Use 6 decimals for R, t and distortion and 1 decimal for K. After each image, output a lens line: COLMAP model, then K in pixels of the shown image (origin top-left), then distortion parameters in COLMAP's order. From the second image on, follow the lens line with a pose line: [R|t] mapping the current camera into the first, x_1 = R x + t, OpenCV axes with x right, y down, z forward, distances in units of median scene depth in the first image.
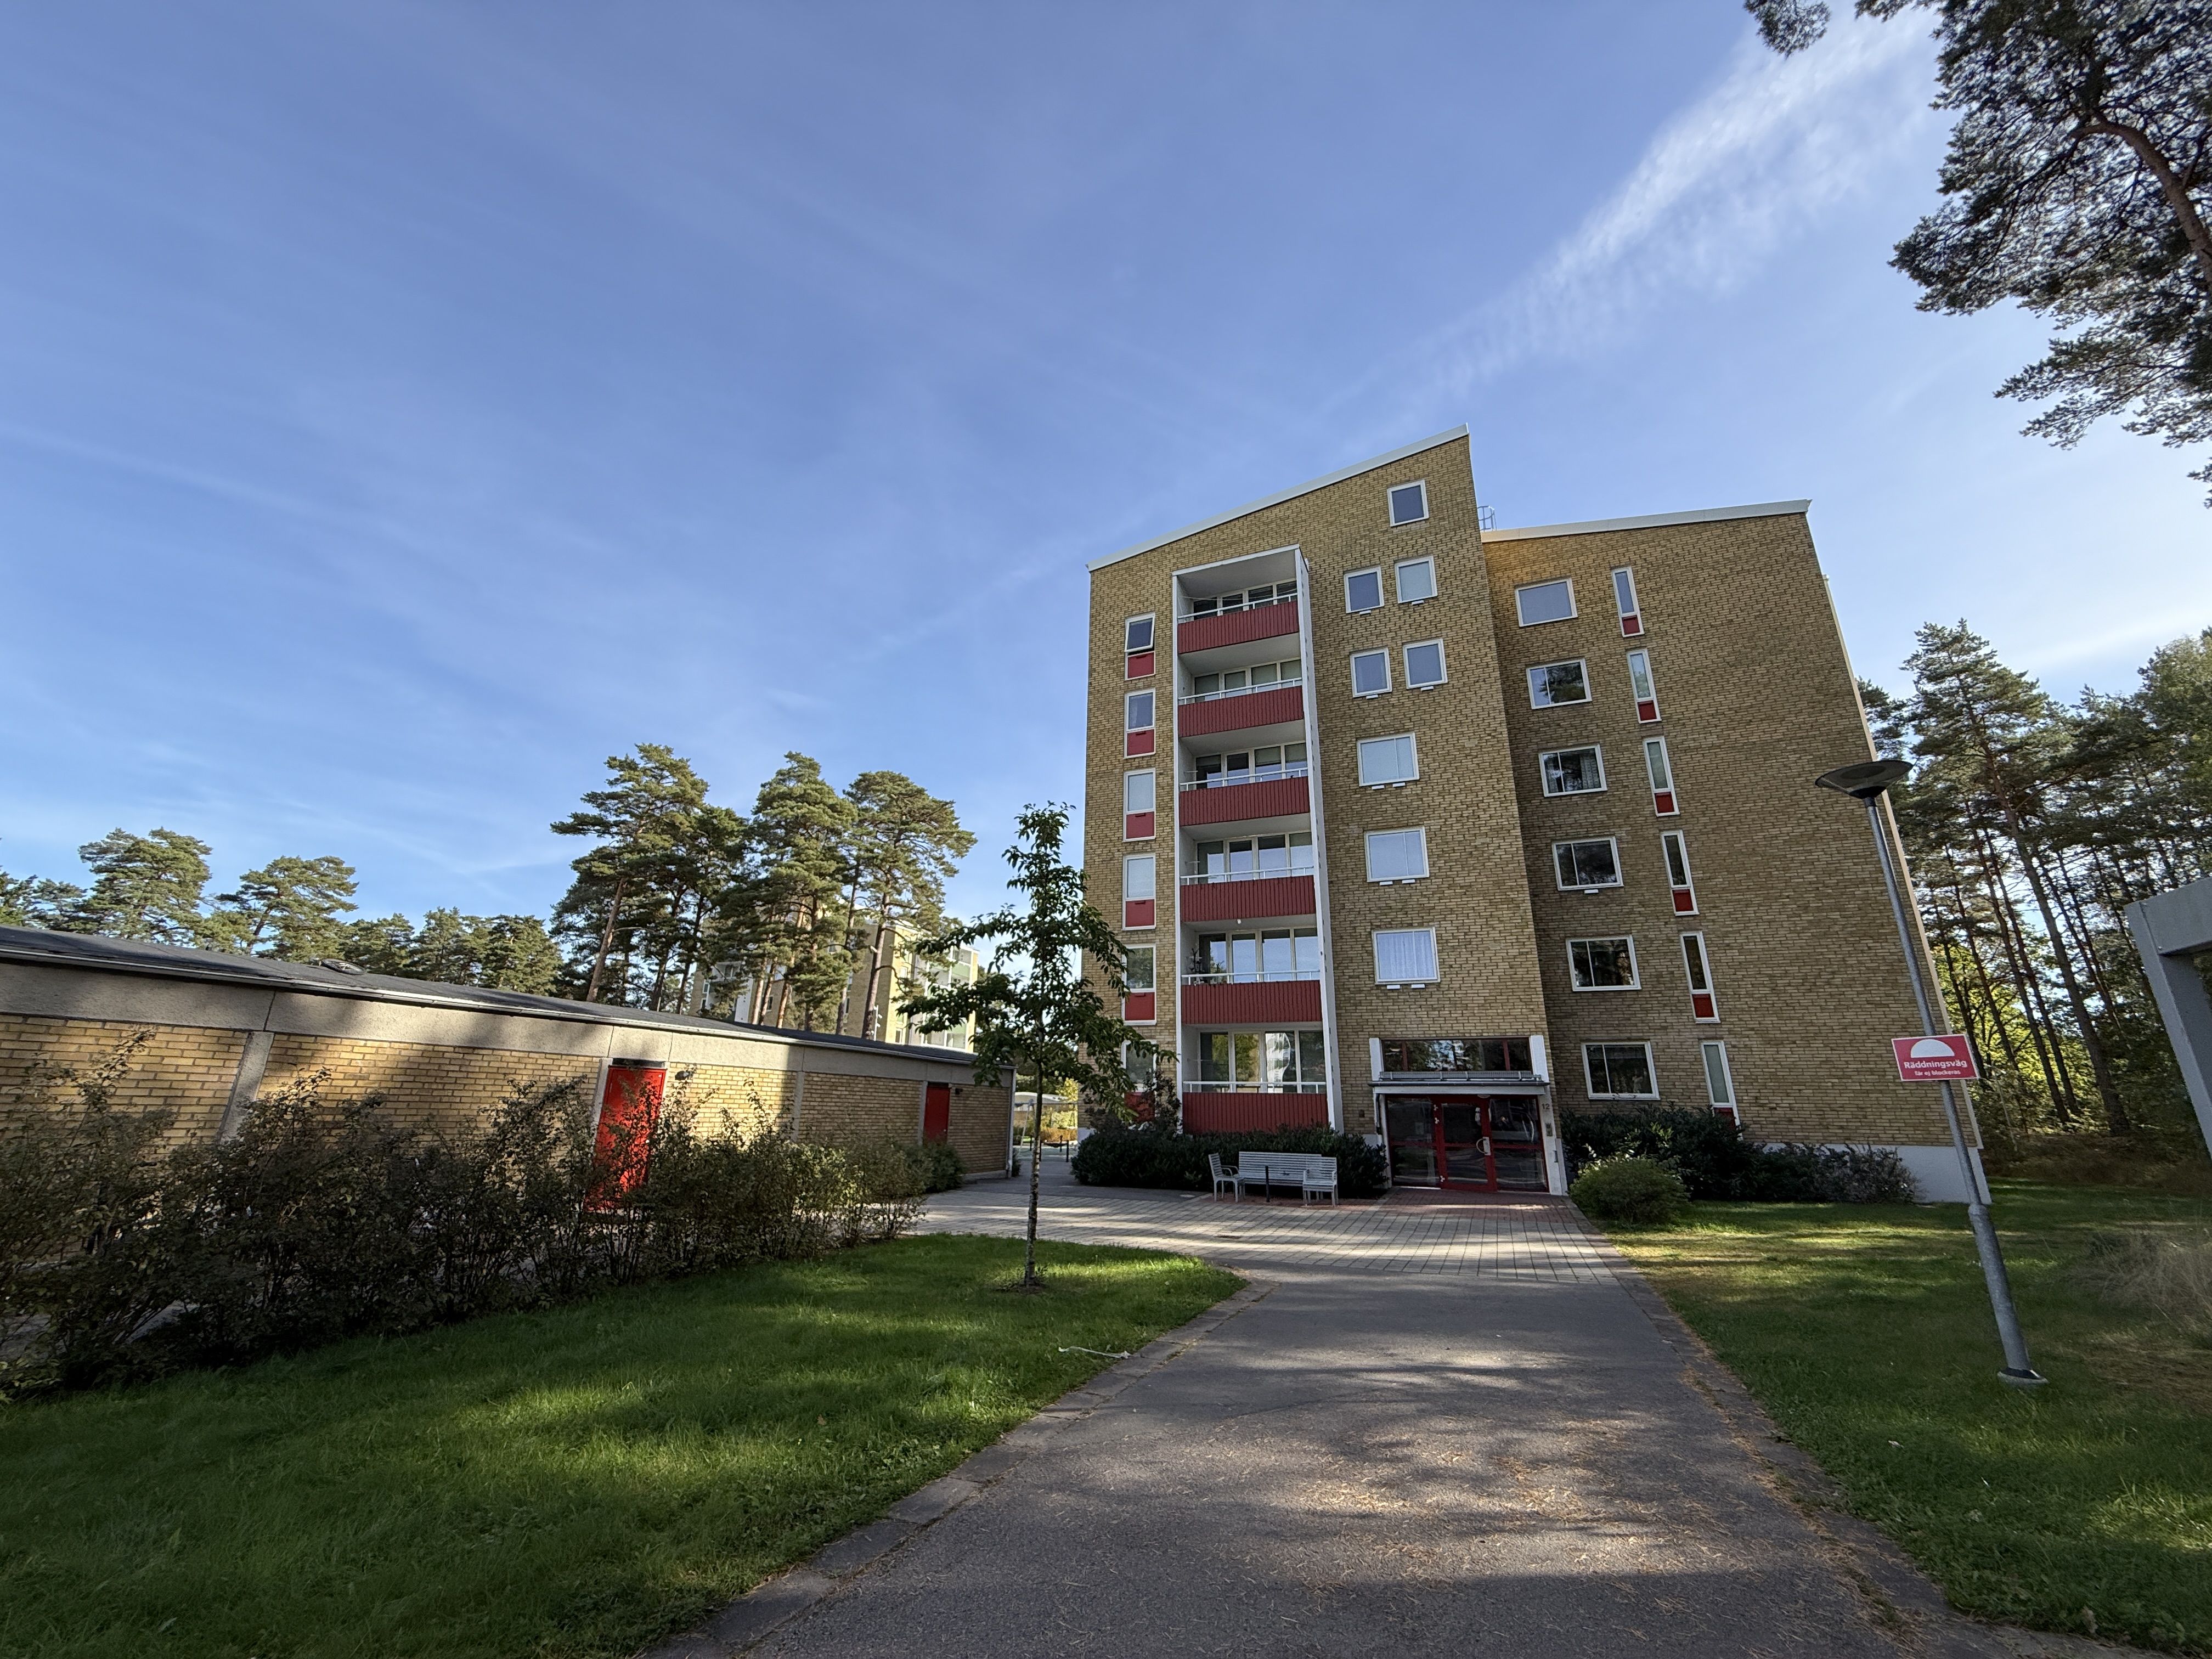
lens RADIAL K [[873.7, 0, 1084.9], [0, 873.7, 832.7], [0, 0, 1]] dist [0.000858, 0.000052]
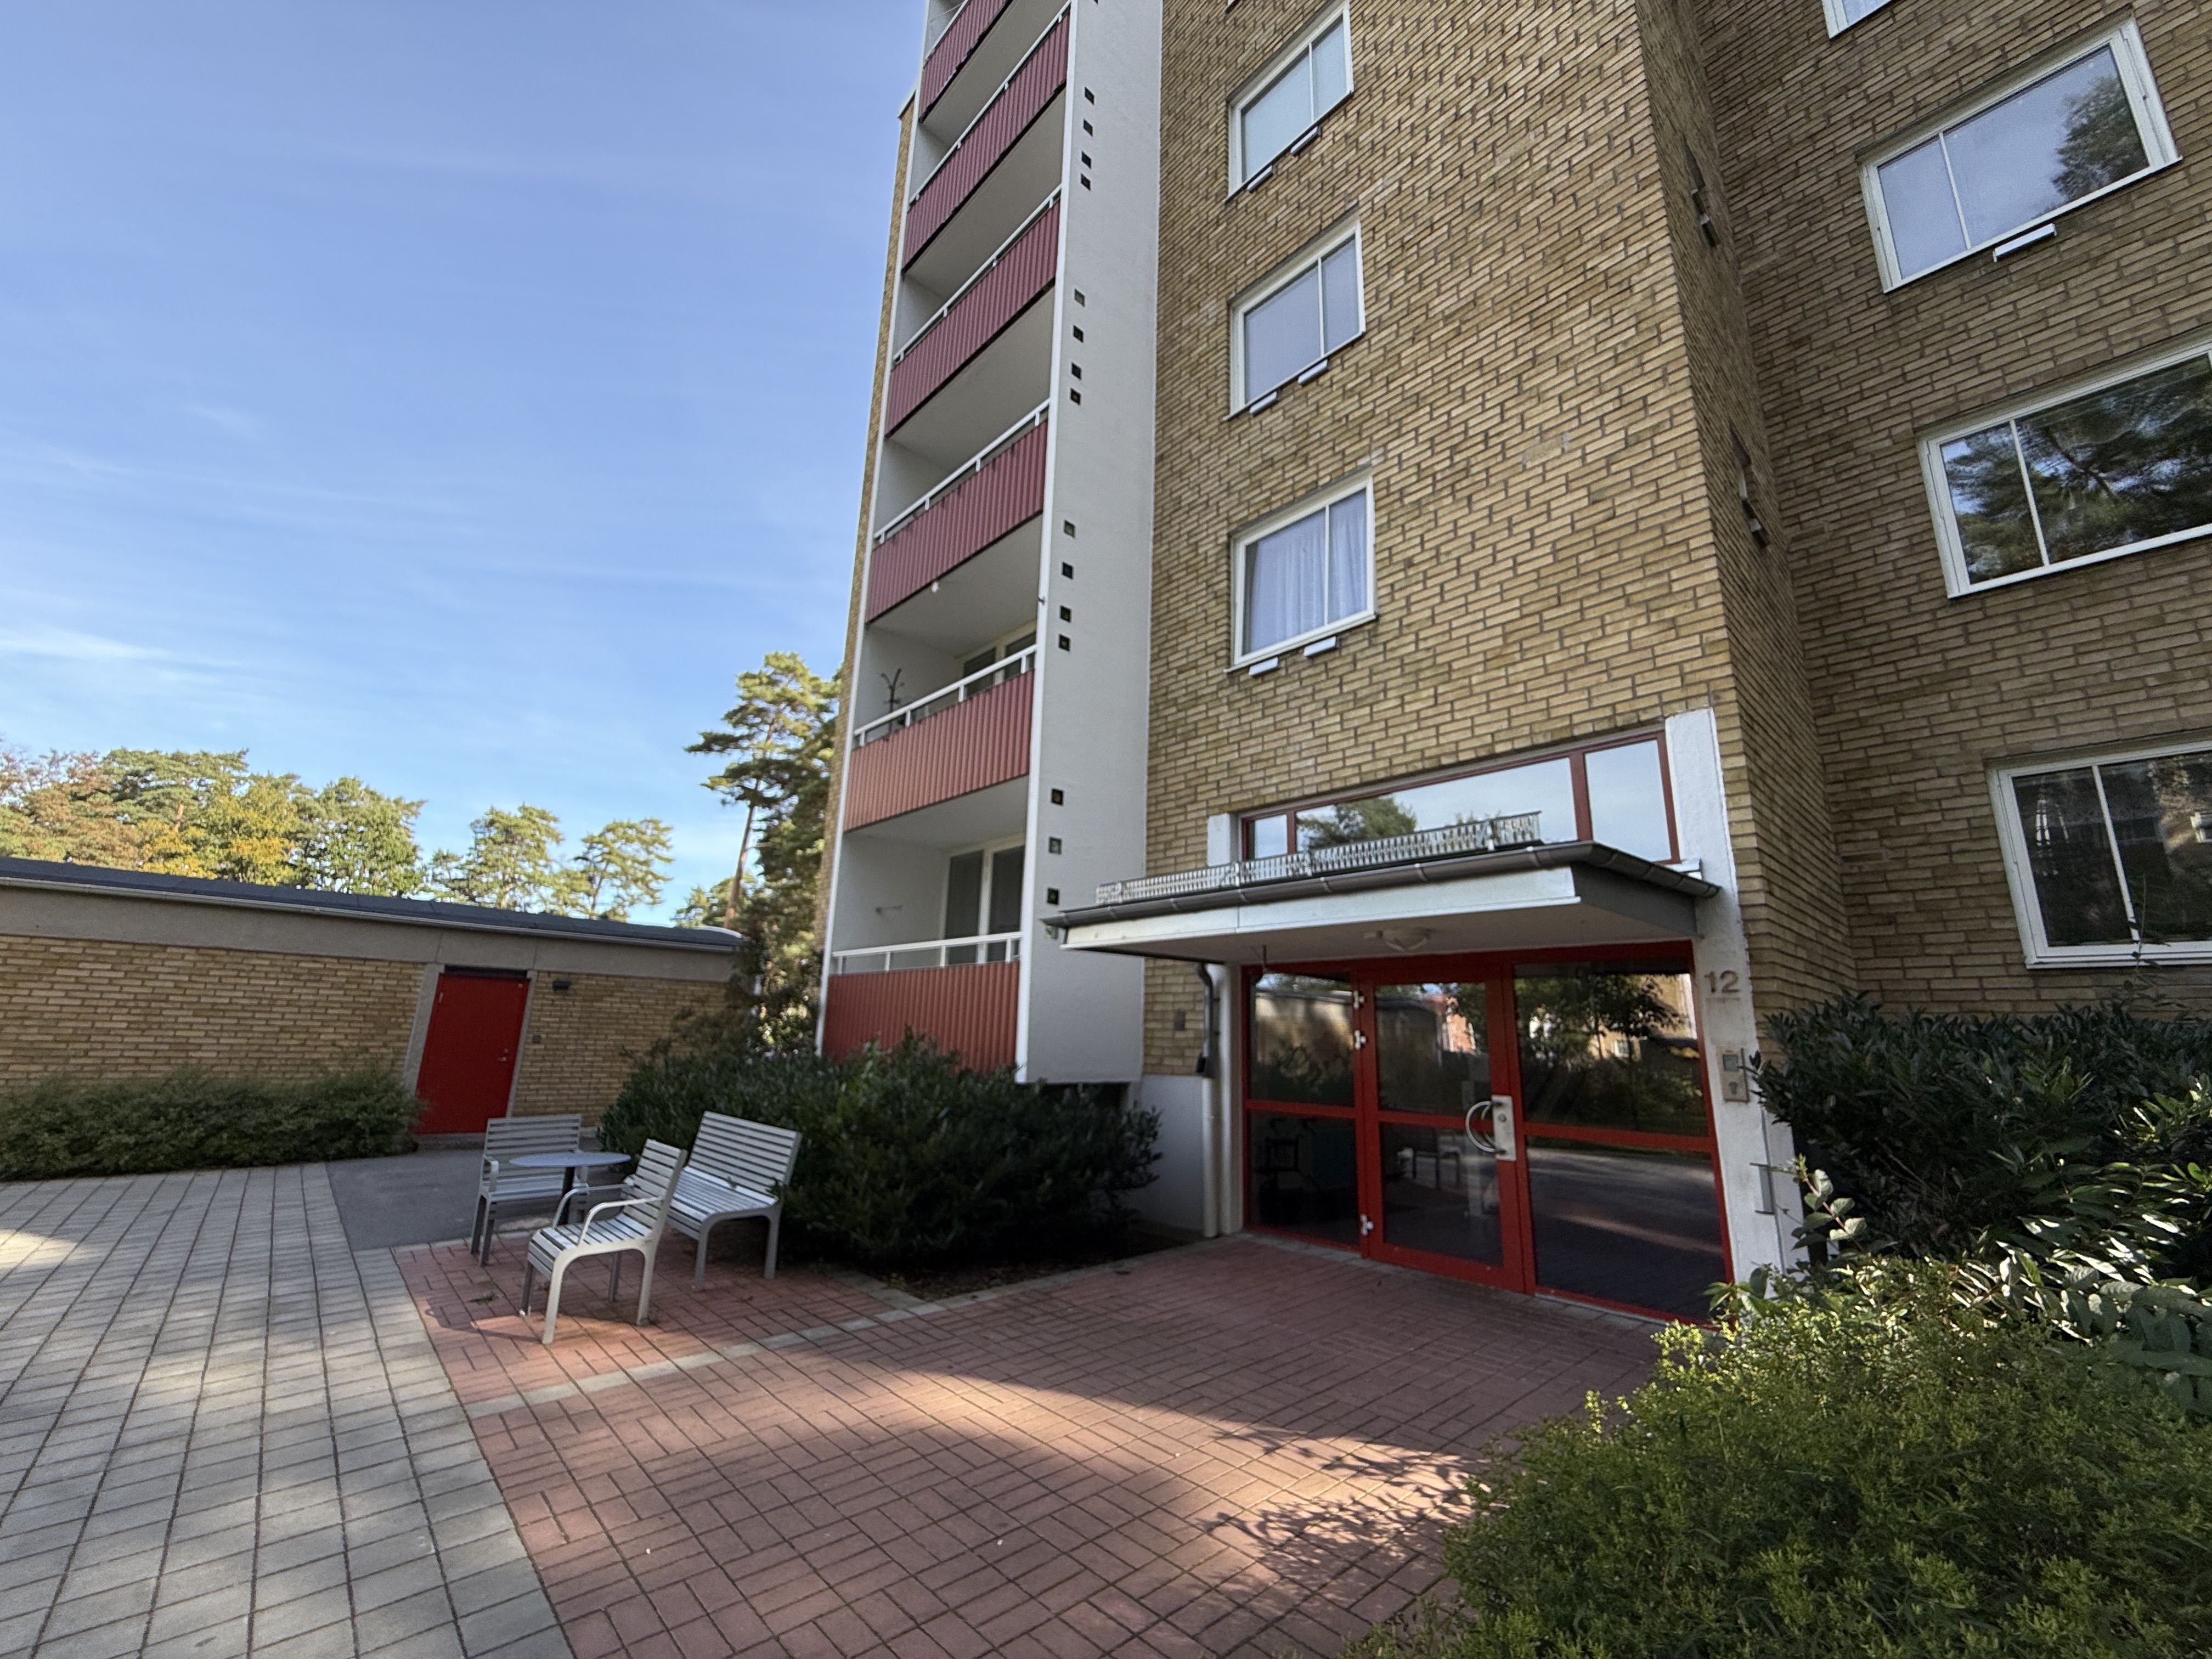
lens RADIAL K [[873.7, 0, 1098.4], [0, 873.7, 829.6], [0, 0, 1]] dist [0.000858, 0.000052]
pose [[0.912966, -0.087469, -0.398549, 0.181481], [0.112346, 0.992886, 0.039444, 0.093534], [0.392263, -0.080787, 0.916298, 0.275281]]
